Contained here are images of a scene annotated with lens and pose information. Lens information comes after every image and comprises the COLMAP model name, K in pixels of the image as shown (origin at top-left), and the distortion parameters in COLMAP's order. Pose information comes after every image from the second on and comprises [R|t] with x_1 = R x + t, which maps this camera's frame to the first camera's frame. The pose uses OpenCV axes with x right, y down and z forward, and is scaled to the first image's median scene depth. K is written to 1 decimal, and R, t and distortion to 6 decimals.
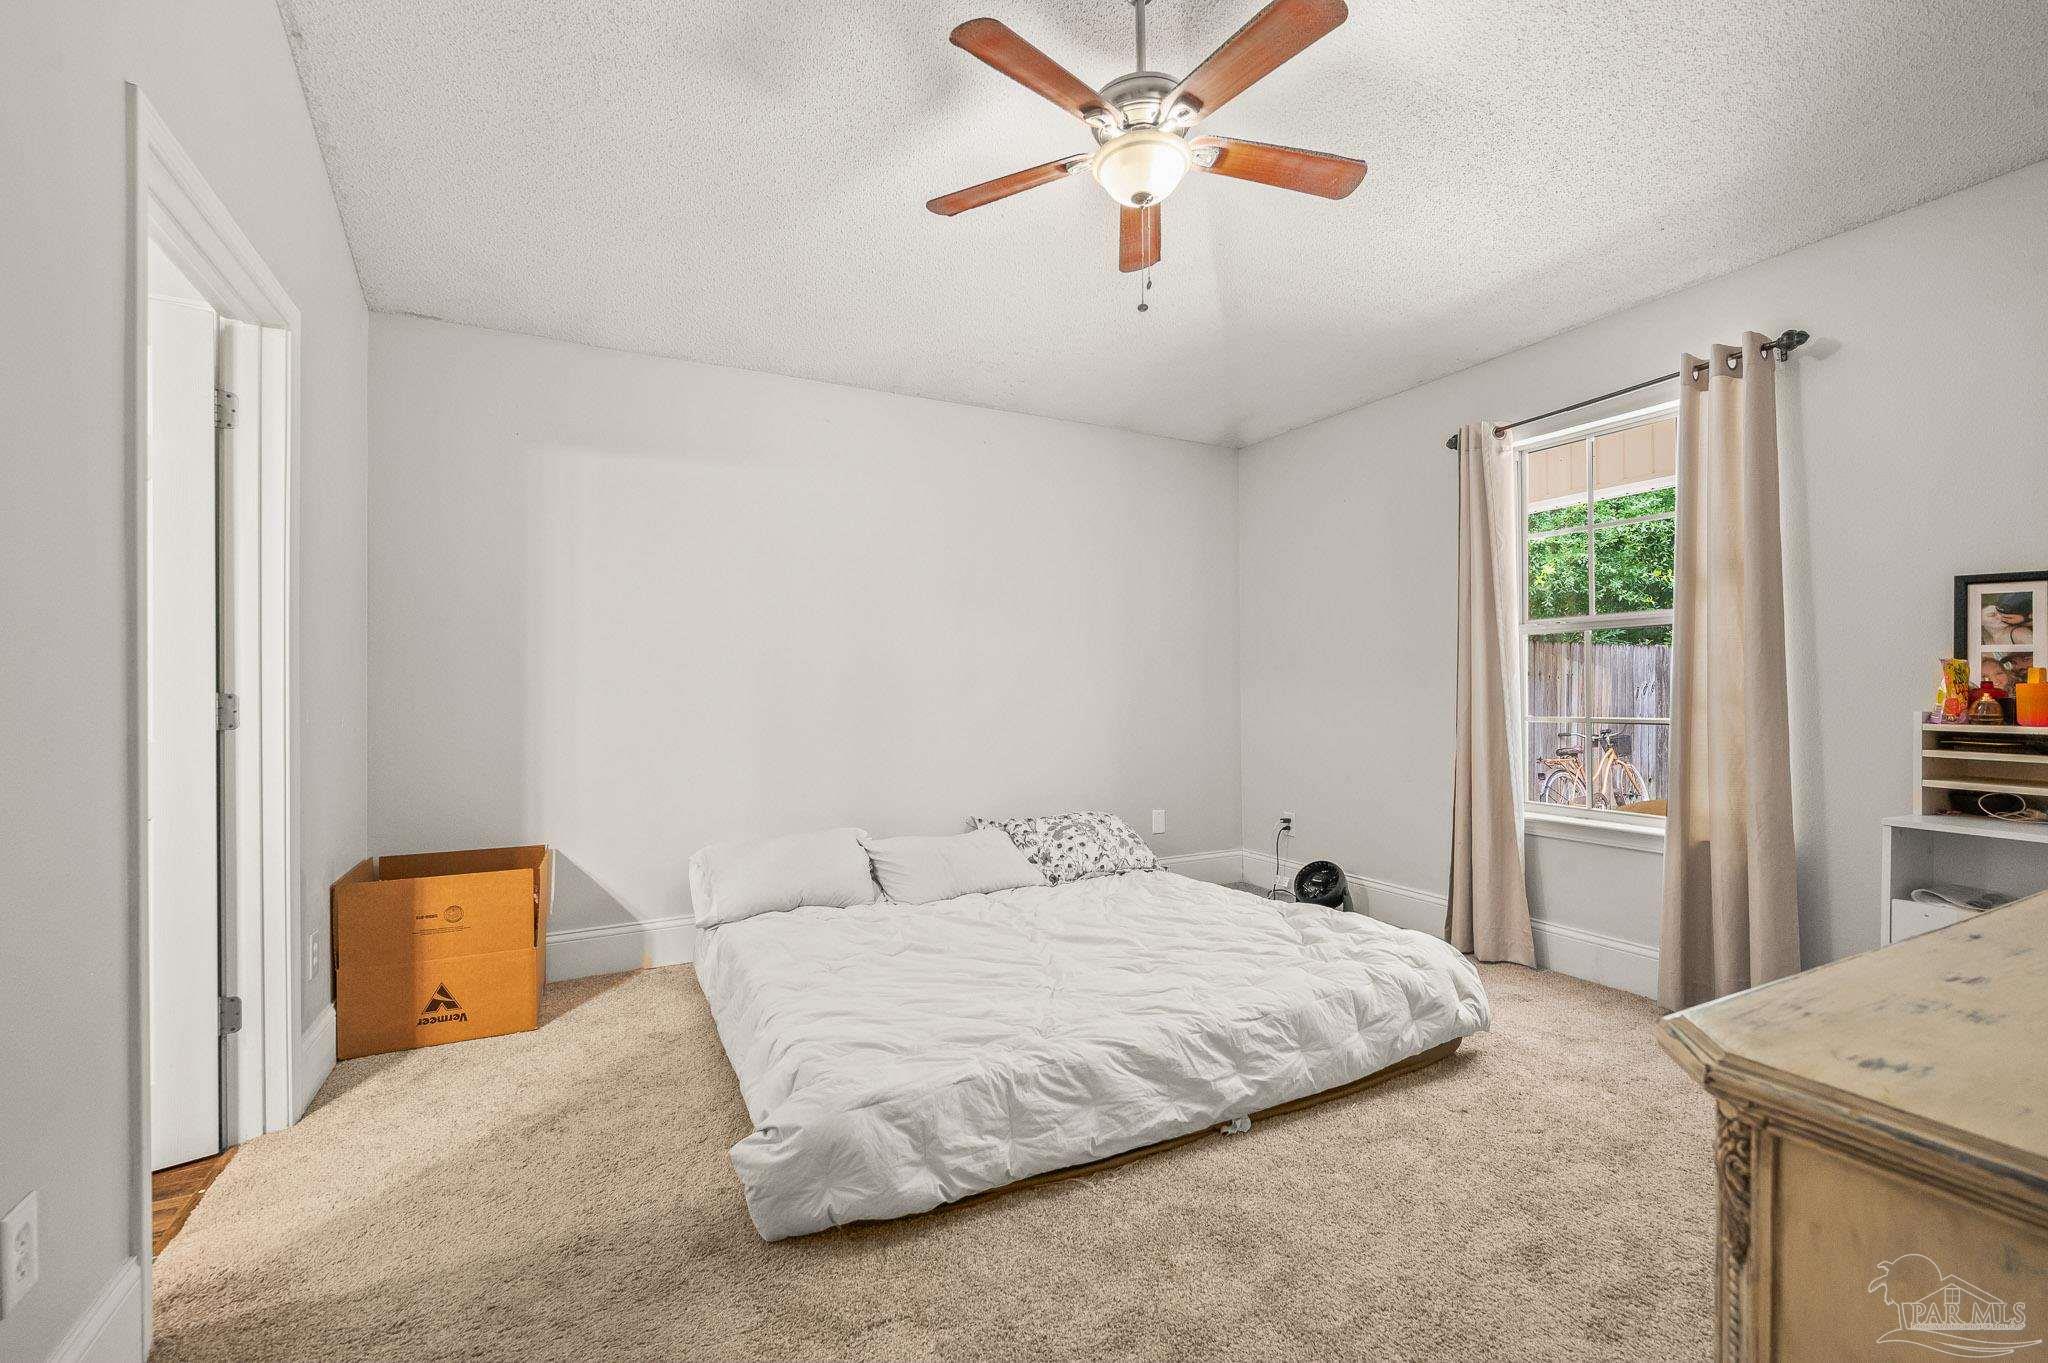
lens RADIAL K [[838.6, 0, 1023.9], [0, 838.6, 685.3], [0, 0, 1]] dist [0.002363, 0.000120]
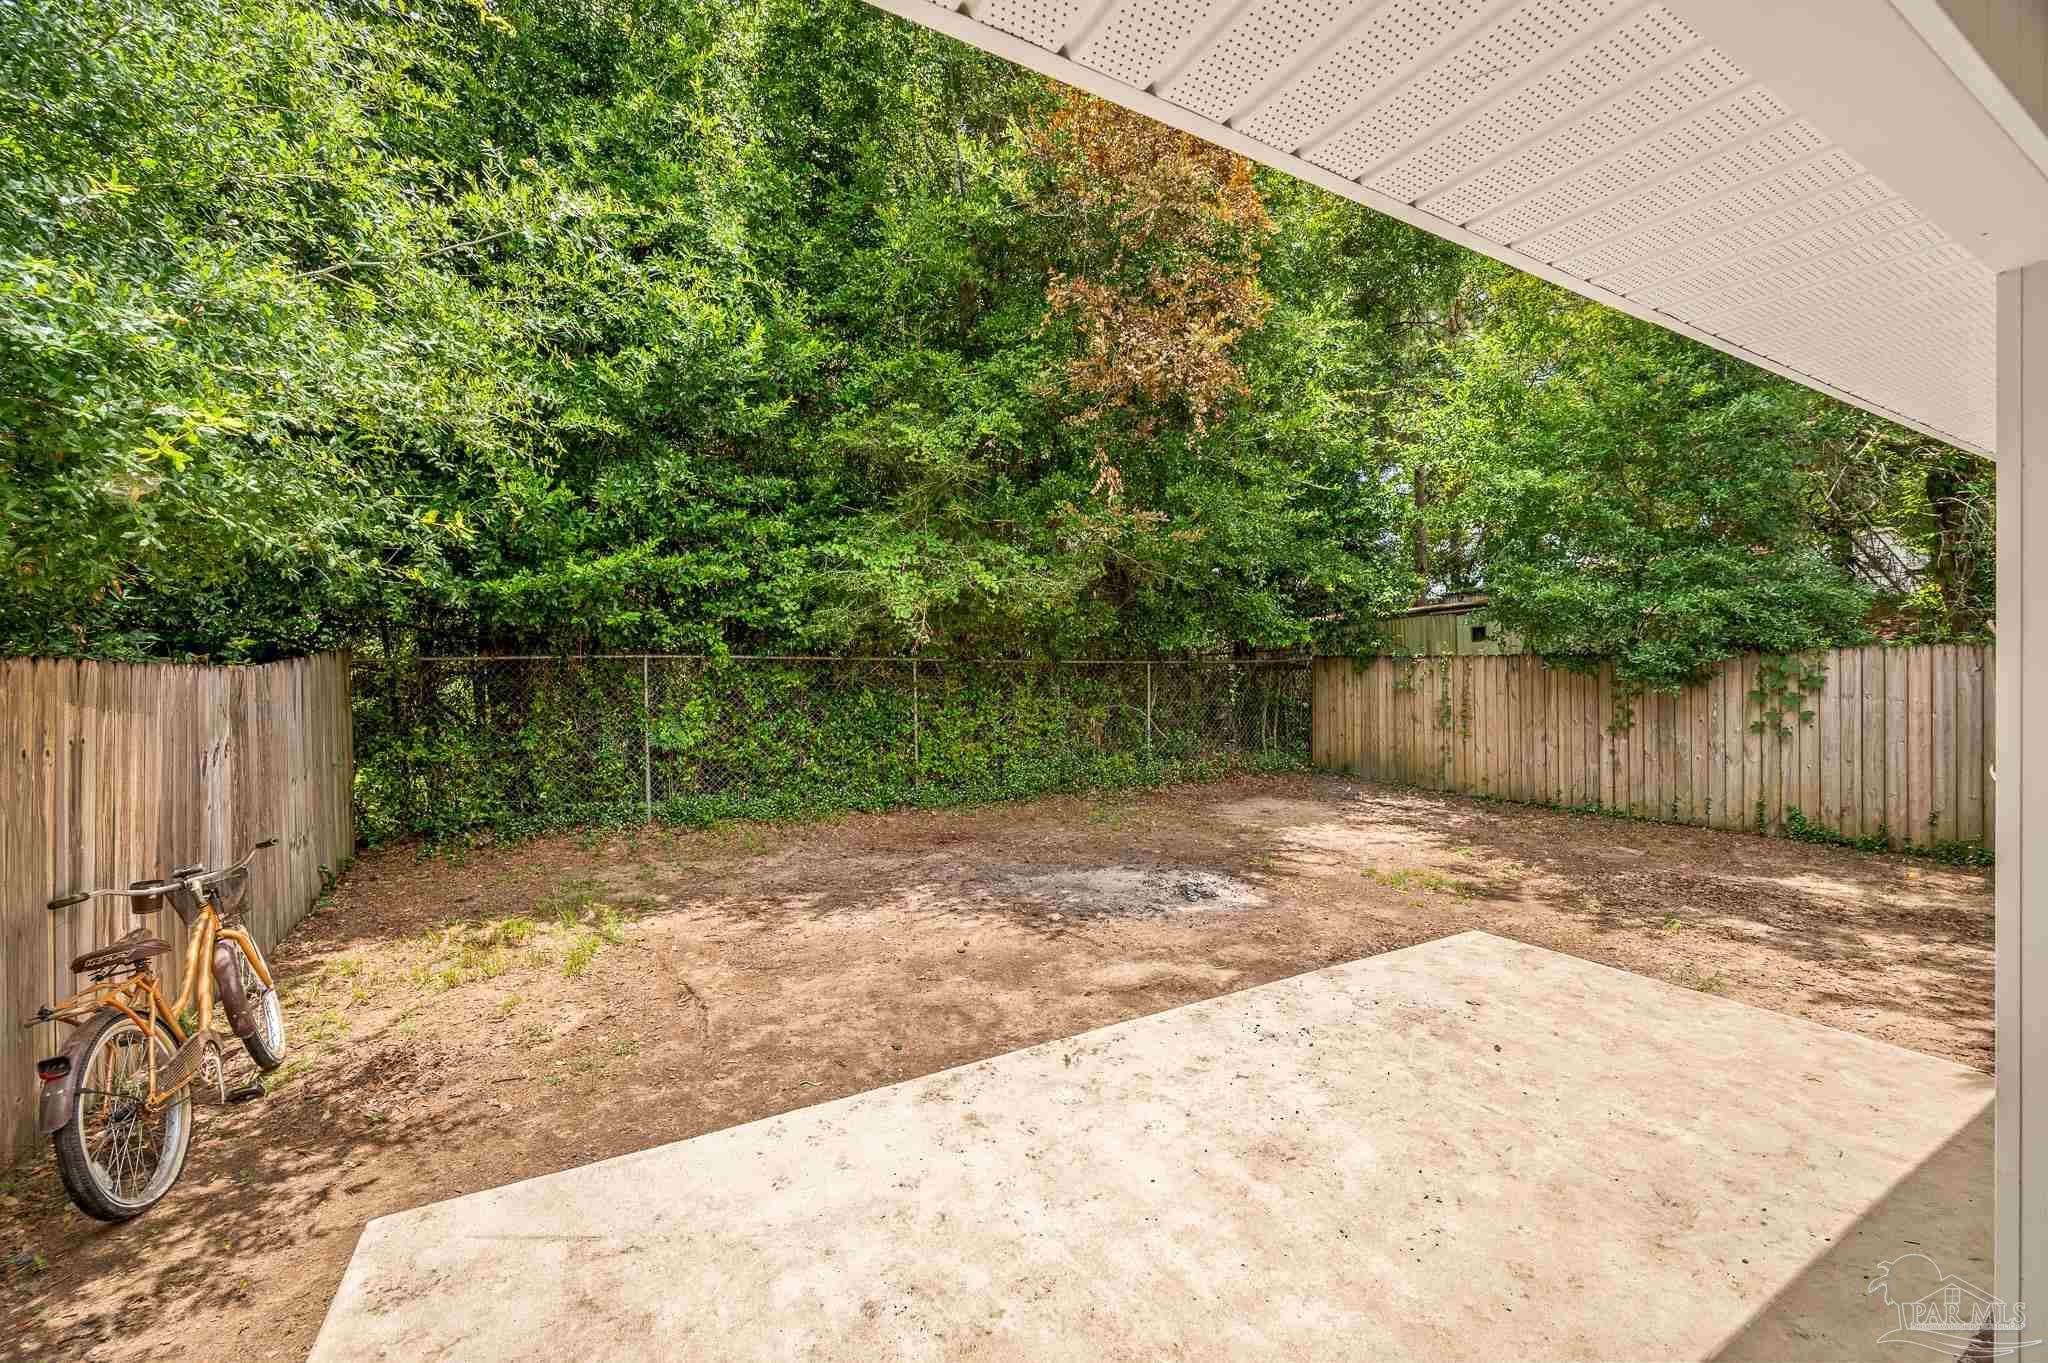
lens RADIAL K [[810.3, 0, 1022.4], [0, 810.3, 681.0], [0, 0, 1]] dist [0.003069, -0.000123]
pose [[-0.021041, 0.000471, 0.999779, 0.248027], [0.000872, 1.000000, -0.000453, -0.041196], [-0.999778, 0.000862, -0.021041, 0.550812]]
